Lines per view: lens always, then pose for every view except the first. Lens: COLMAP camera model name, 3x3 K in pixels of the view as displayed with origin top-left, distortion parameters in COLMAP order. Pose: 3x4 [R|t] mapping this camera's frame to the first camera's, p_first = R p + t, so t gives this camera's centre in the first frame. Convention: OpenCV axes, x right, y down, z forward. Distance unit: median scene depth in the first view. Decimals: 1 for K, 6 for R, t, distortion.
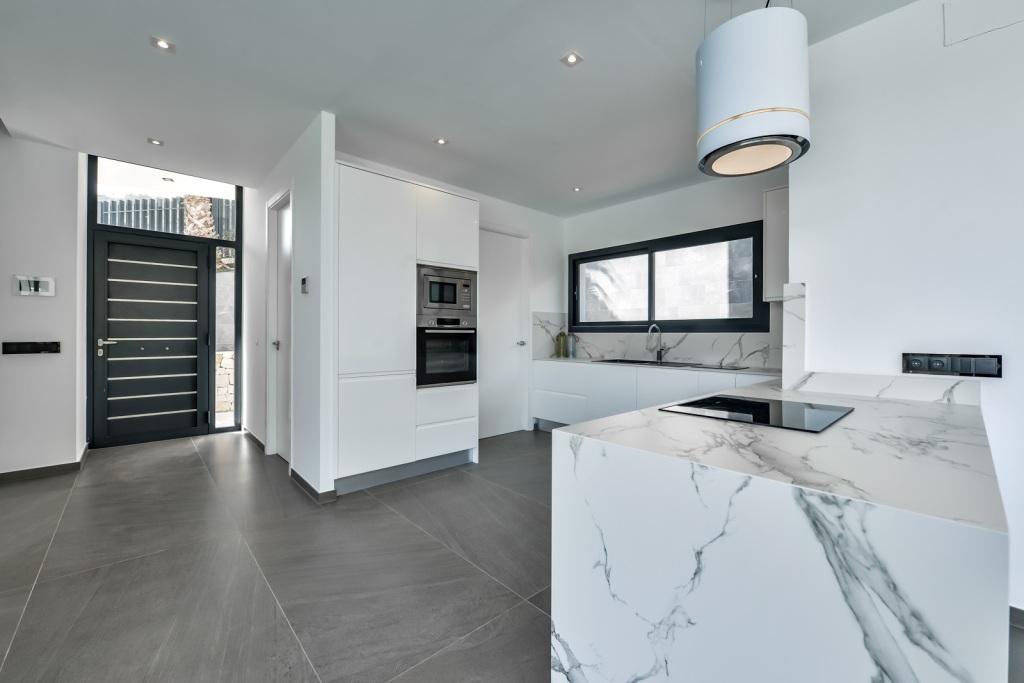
lens RADIAL K [[417.0, 0, 518.2], [0, 417.0, 336.3], [0, 0, 1]] dist [-0.000118, -0.000118]
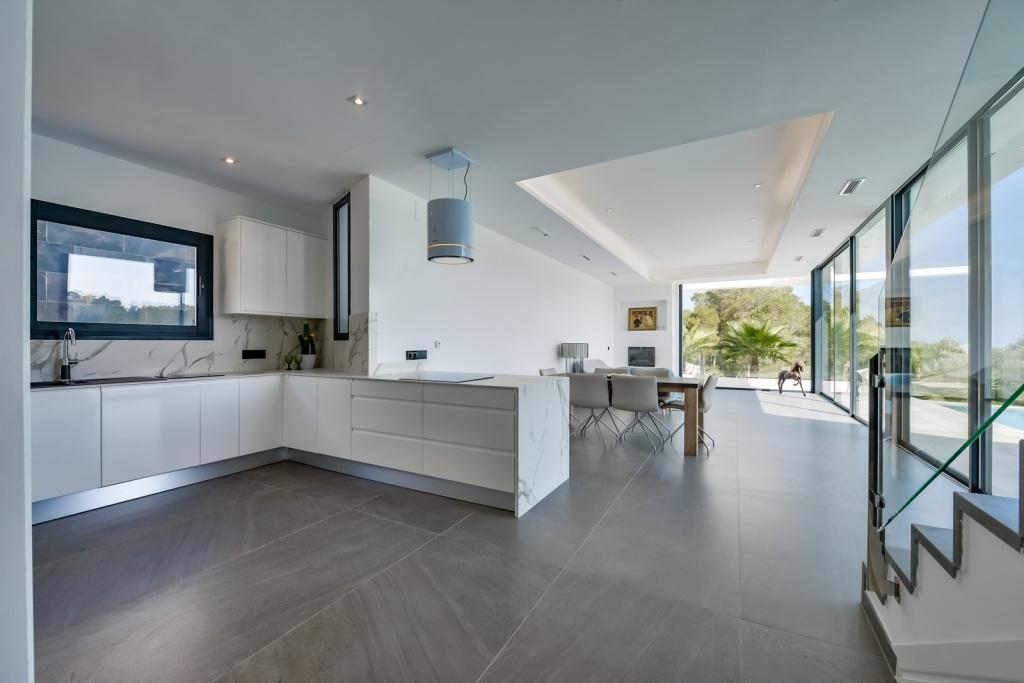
lens RADIAL K [[408.3, 0, 512.0], [0, 408.3, 341.5], [0, 0, 1]] dist [-0.005968, -0.000450]
pose [[-0.320490, -0.001291, 0.947251, -0.658924], [0.002555, 0.999994, 0.002227, -0.006852], [-0.947249, 0.003134, -0.320485, 0.588388]]
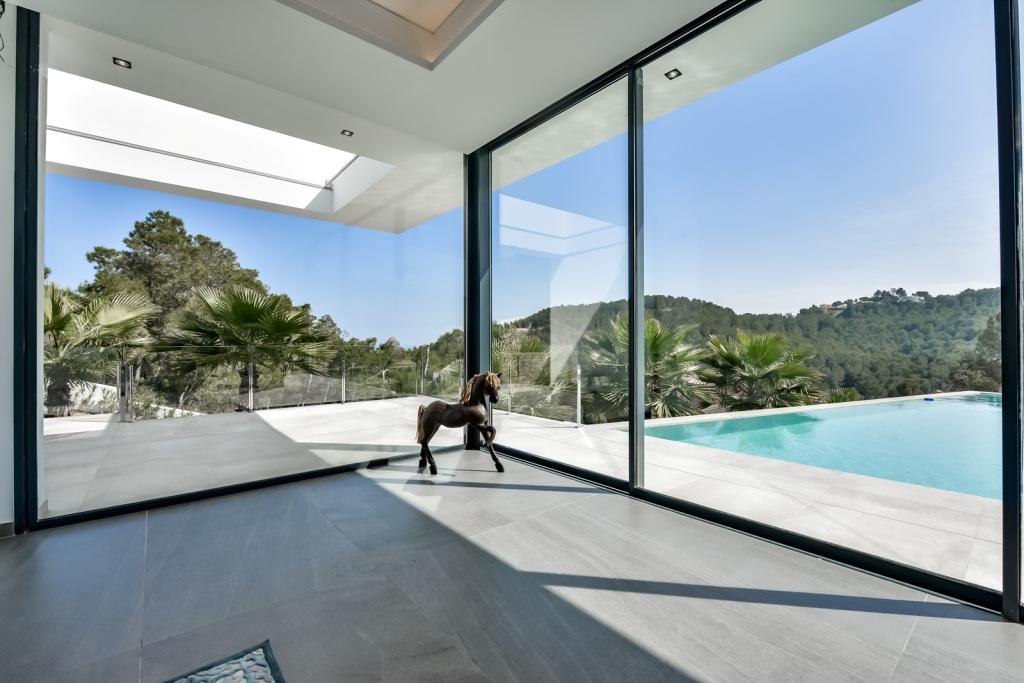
lens RADIAL K [[432.7, 0, 512.0], [0, 432.7, 341.5], [0, 0, 1]] dist [-0.001664, -0.000283]
pose [[-0.998756, -0.005592, 0.049547, 0.916305], [-0.005807, 0.999974, -0.004186, 0.054181], [-0.049523, -0.004468, -0.998763, -0.823608]]
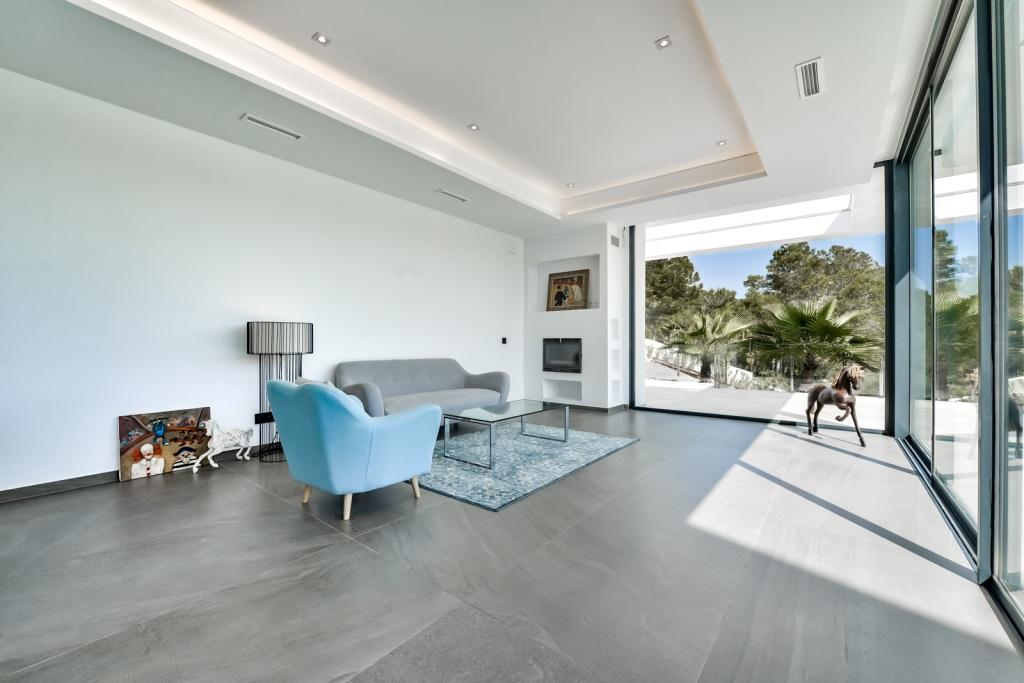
lens RADIAL K [[407.1, 0, 513.1], [0, 407.1, 341.3], [0, 0, 1]] dist [-0.008868, -0.000520]
pose [[-0.157269, -0.000986, 0.987555, 0.115600], [0.001349, 0.999998, 0.001213, 0.047861], [-0.987555, 0.001522, -0.157267, -0.670134]]
